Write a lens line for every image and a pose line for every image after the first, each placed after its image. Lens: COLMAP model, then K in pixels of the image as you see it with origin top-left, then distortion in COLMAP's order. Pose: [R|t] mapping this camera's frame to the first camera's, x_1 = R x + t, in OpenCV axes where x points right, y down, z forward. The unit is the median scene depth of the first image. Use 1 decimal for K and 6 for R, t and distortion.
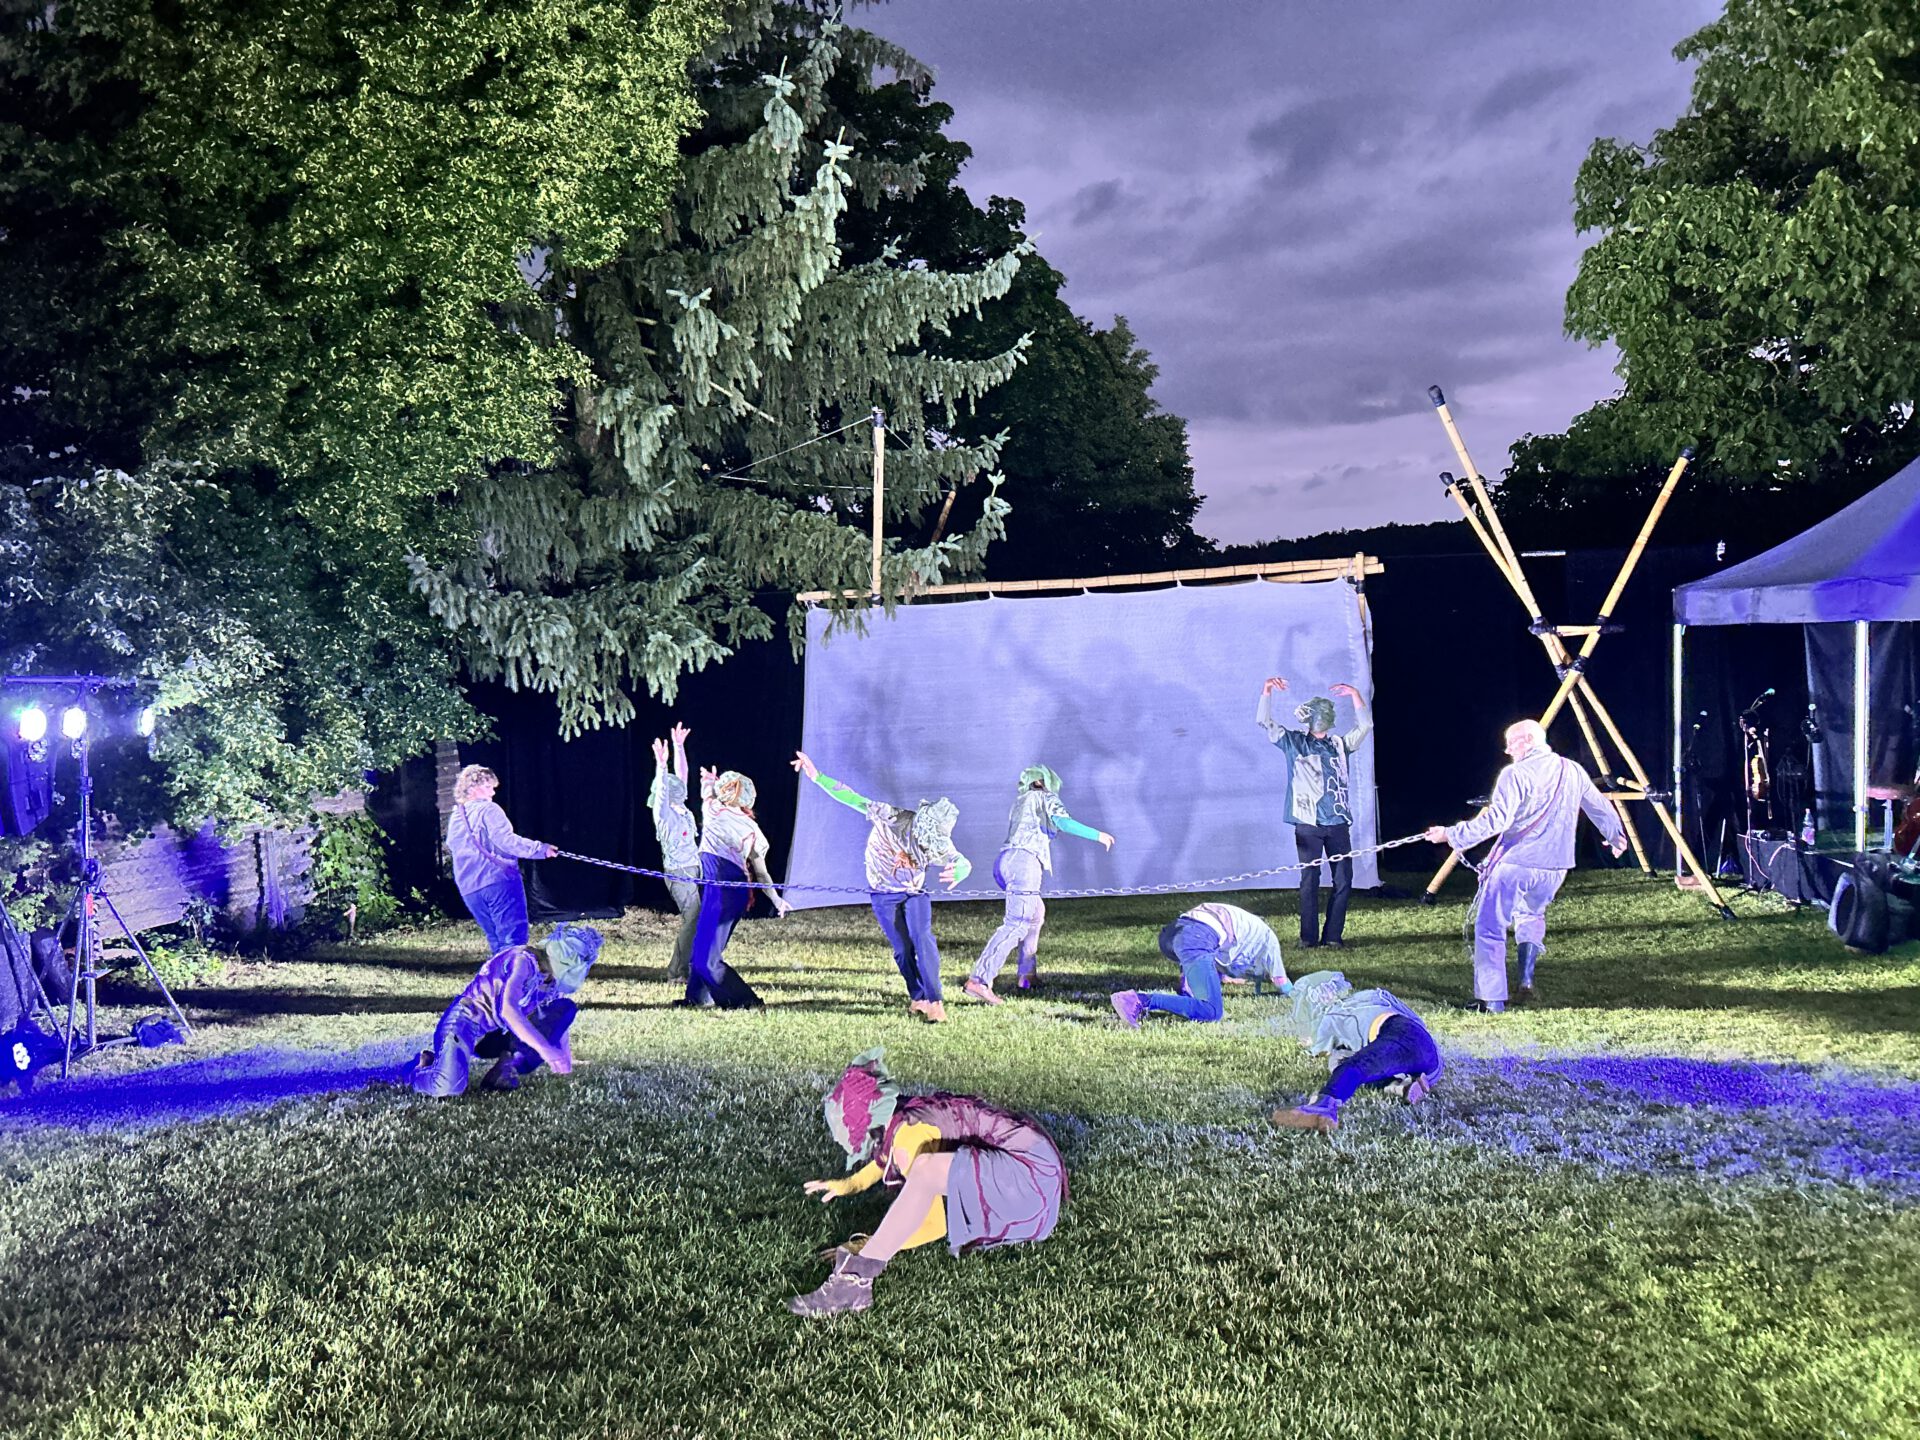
lens RADIAL K [[1494.9, 0, 961.8], [0, 1494.9, 731.2], [0, 0, 1]] dist [0.049676, -0.036719]
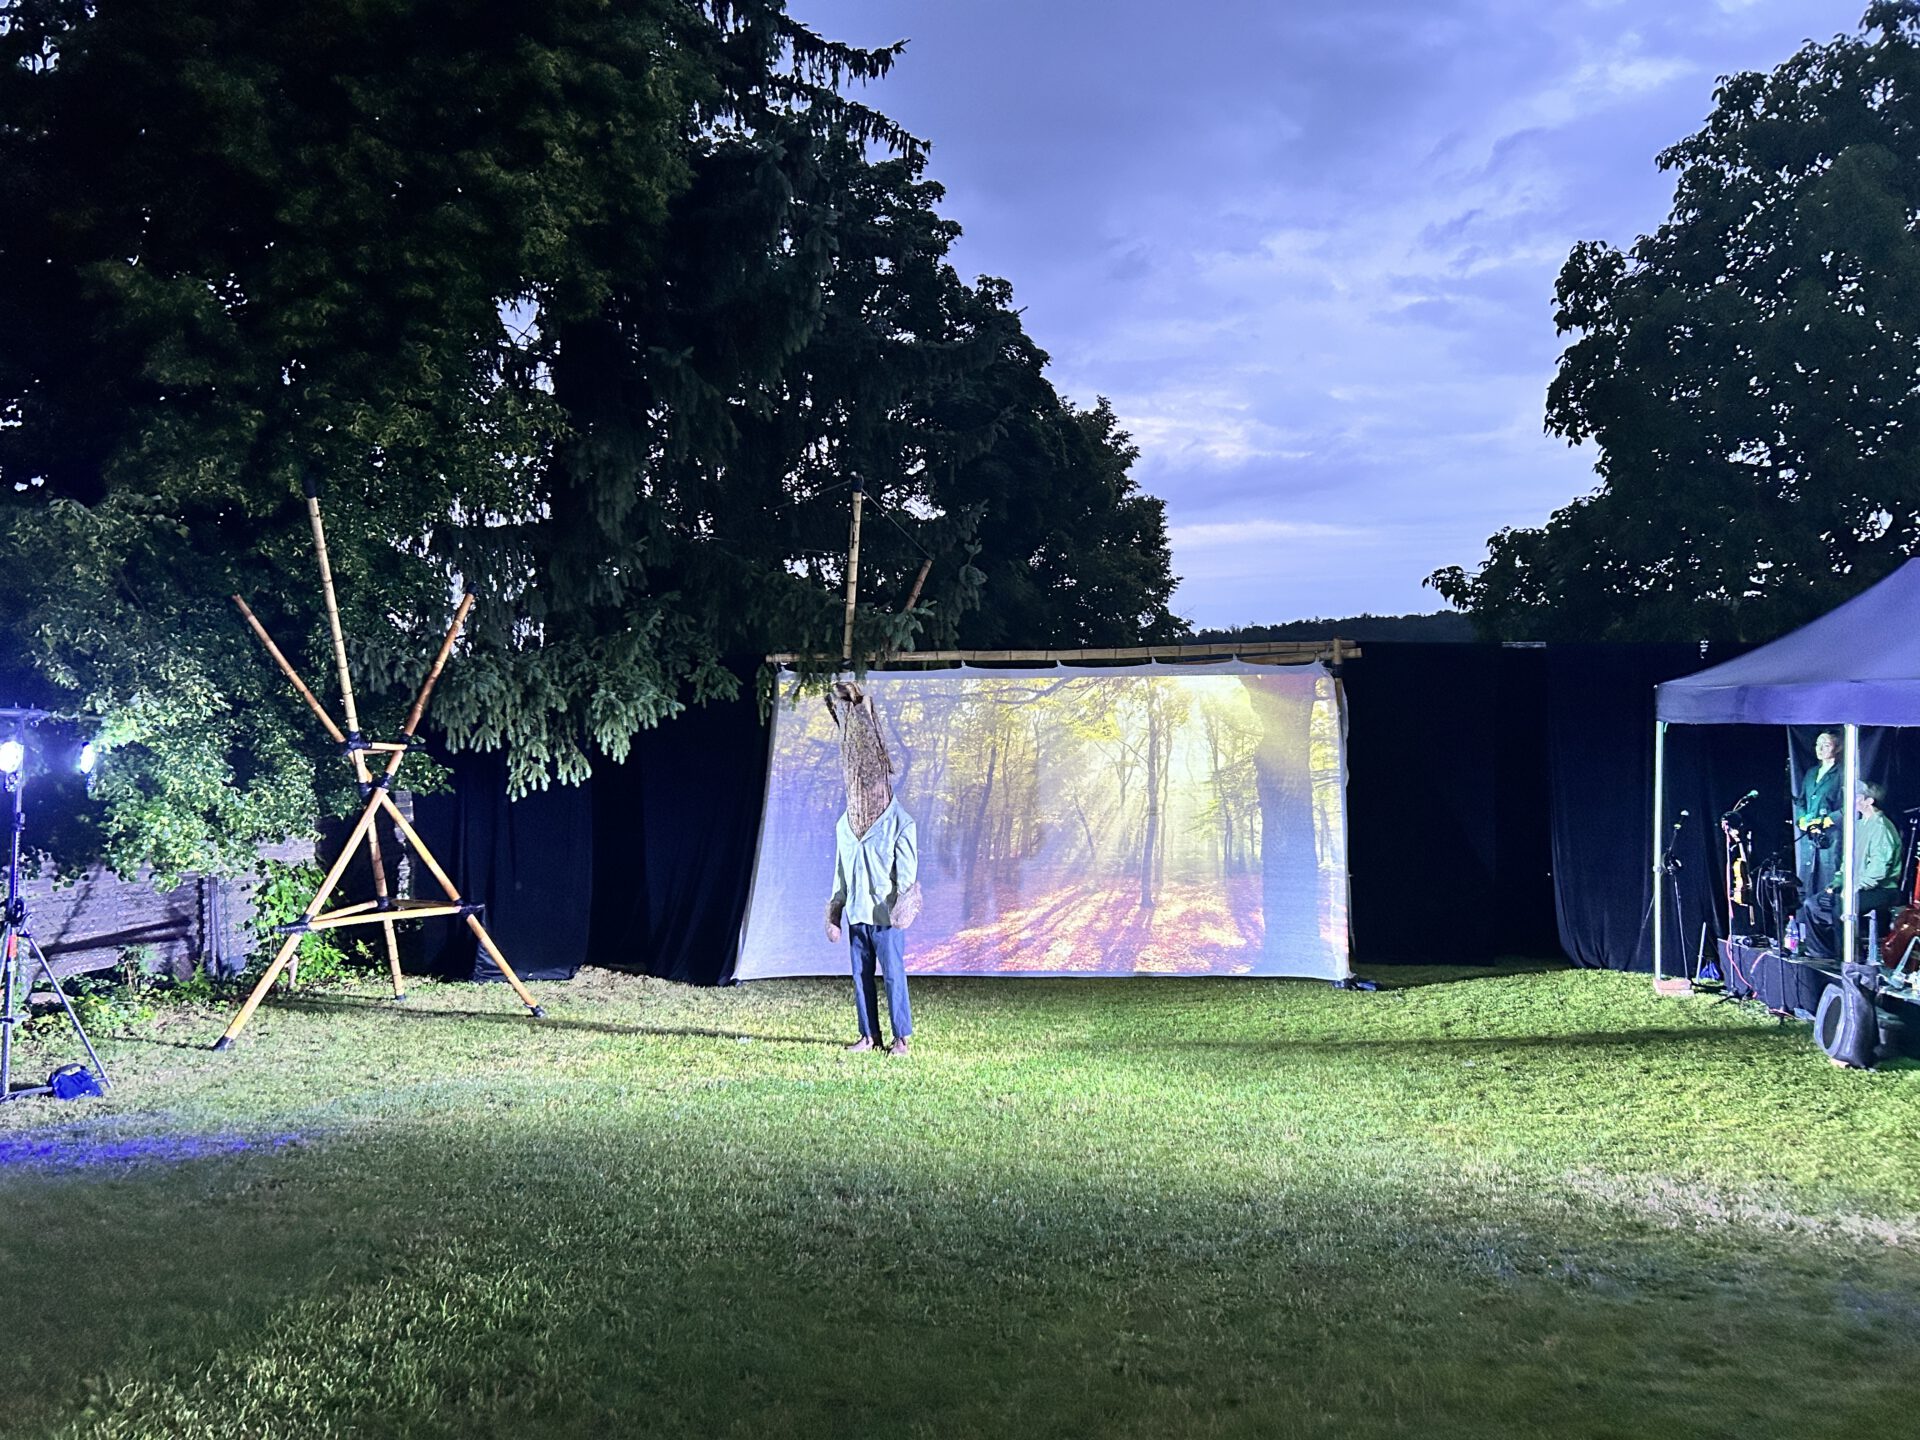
lens RADIAL K [[1486.3, 0, 940.2], [0, 1486.3, 729.2], [0, 0, 1]] dist [0.060133, -0.055196]
pose [[0.999219, 0.039330, 0.003740, 0.002545], [-0.039092, 0.997965, -0.050372, 0.001611], [-0.005713, 0.050187, 0.998724, 0.024839]]
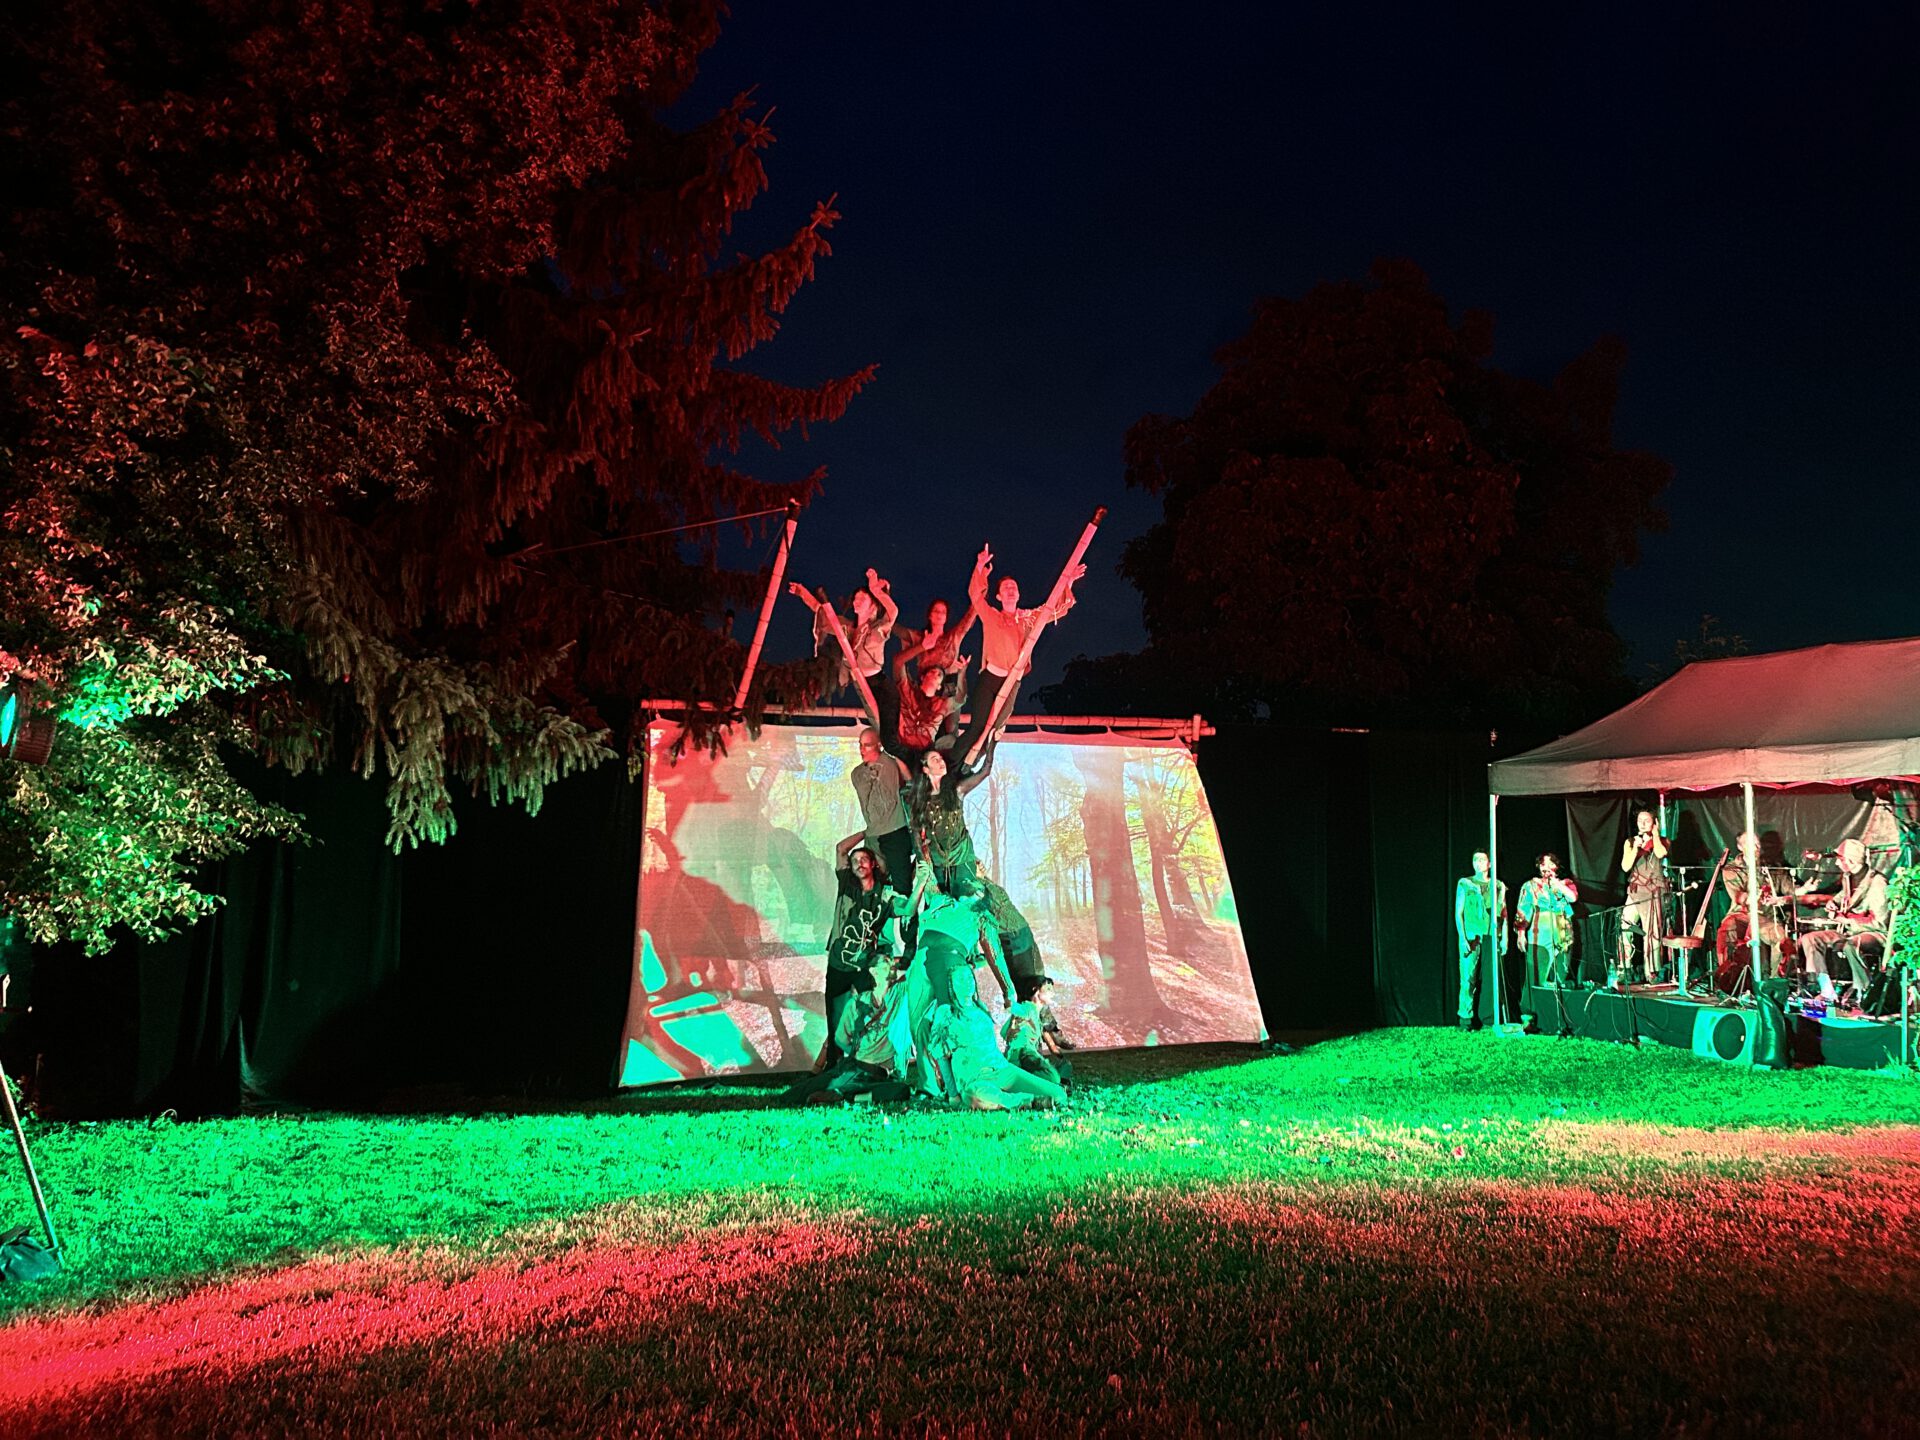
lens RADIAL K [[1482.1, 0, 964.8], [0, 1482.1, 695.2], [0, 0, 1]] dist [0.058917, 0.001948]
pose [[0.868256, 0.104649, 0.484954, -0.415405], [-0.012095, 0.981674, -0.190182, 0.072496], [-0.495969, 0.159261, 0.853610, 0.221643]]
